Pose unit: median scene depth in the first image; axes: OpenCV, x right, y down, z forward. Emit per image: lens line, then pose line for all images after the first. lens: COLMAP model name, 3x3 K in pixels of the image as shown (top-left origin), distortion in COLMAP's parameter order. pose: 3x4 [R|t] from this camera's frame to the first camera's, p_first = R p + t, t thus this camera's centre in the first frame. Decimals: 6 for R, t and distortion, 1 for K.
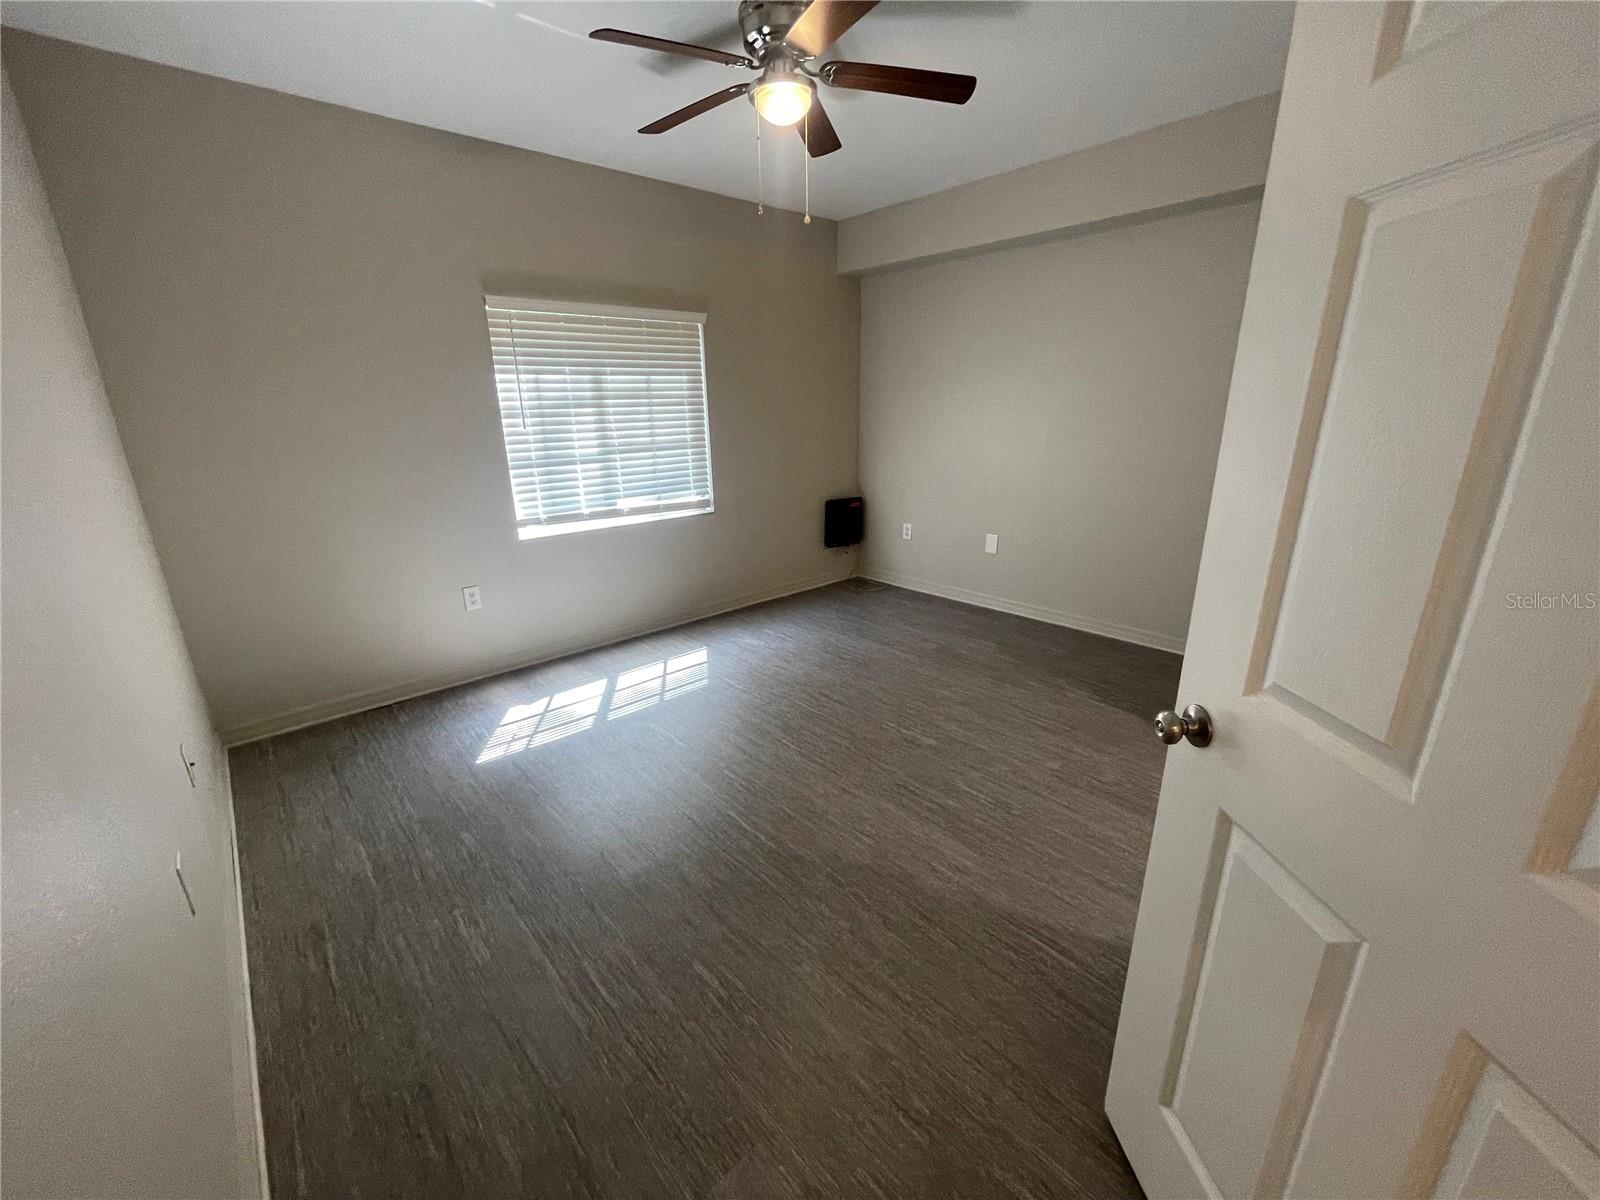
lens RADIAL K [[644.6, 0, 795.9], [0, 644.6, 603.2], [0, 0, 1]] dist [-0.000386, 0.000332]
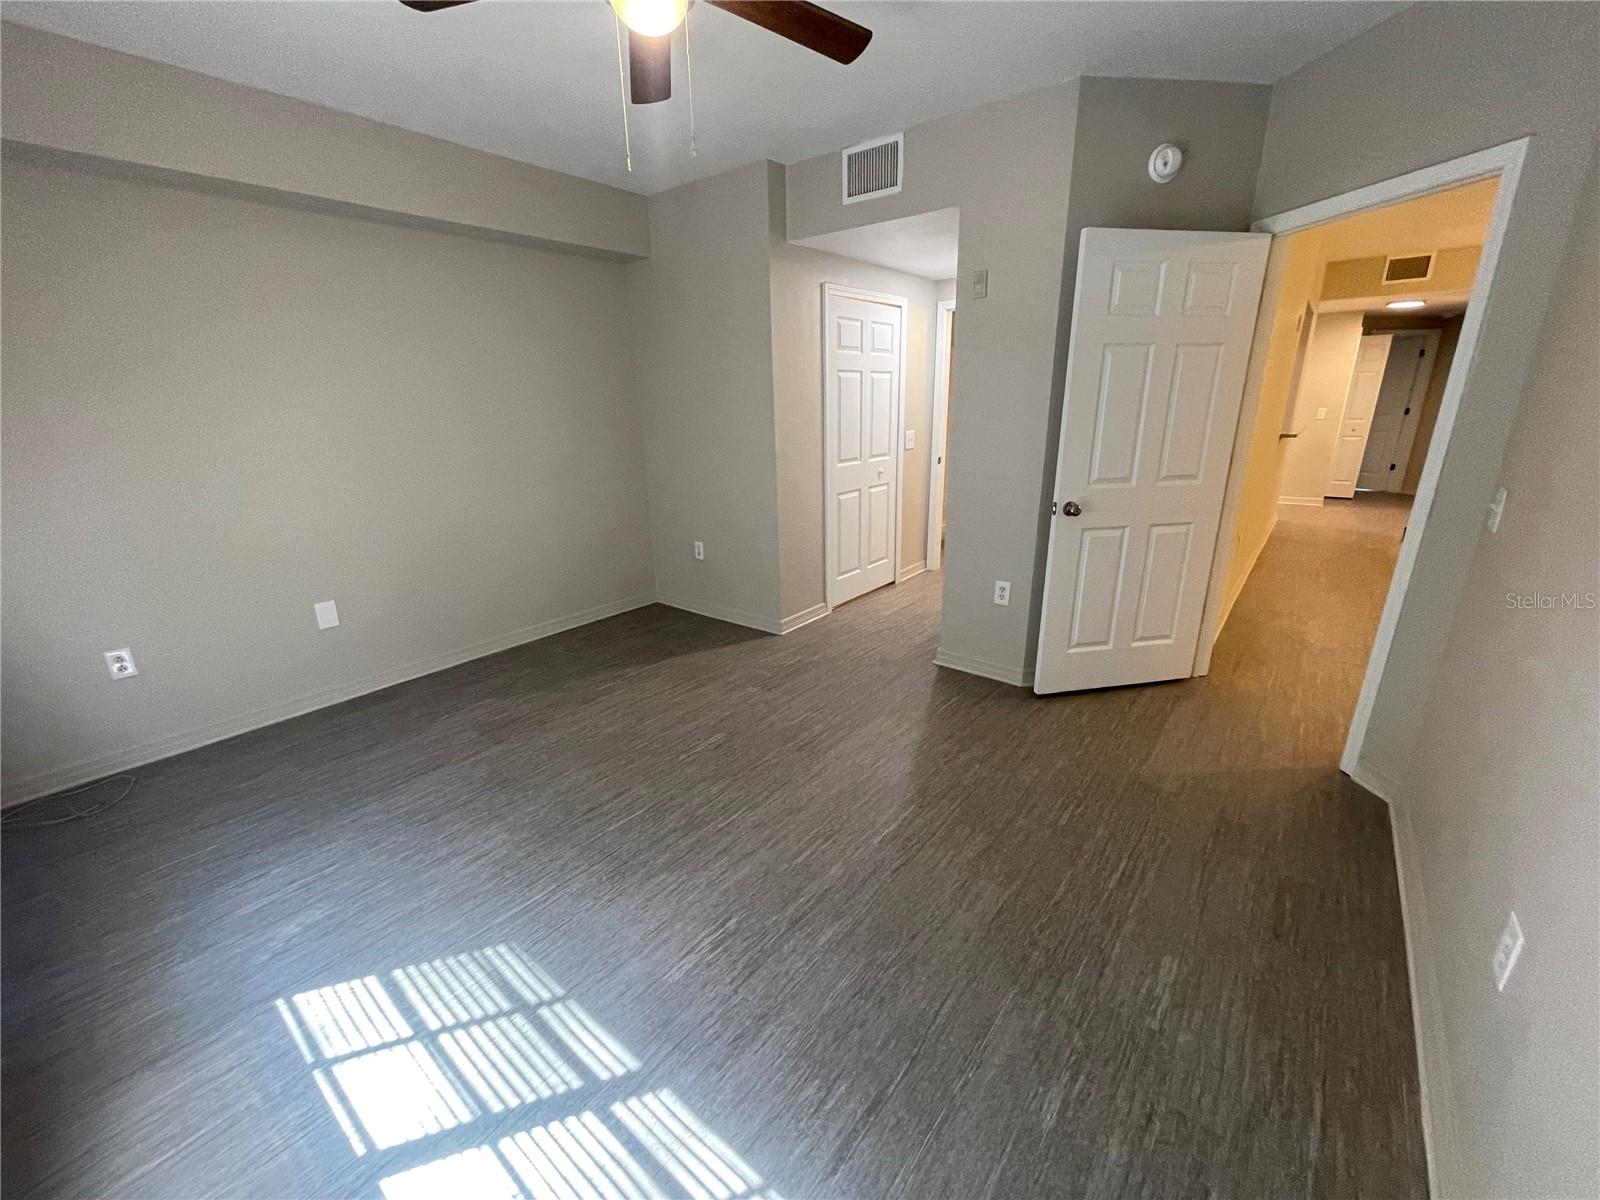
lens RADIAL K [[644.6, 0, 795.9], [0, 644.6, 603.2], [0, 0, 1]] dist [-0.000386, 0.000332]
pose [[-0.158025, -0.280242, 0.946833, -0.657643], [0.319523, 0.892779, 0.317571, -0.237808], [-0.934309, 0.352719, -0.051537, 0.783841]]
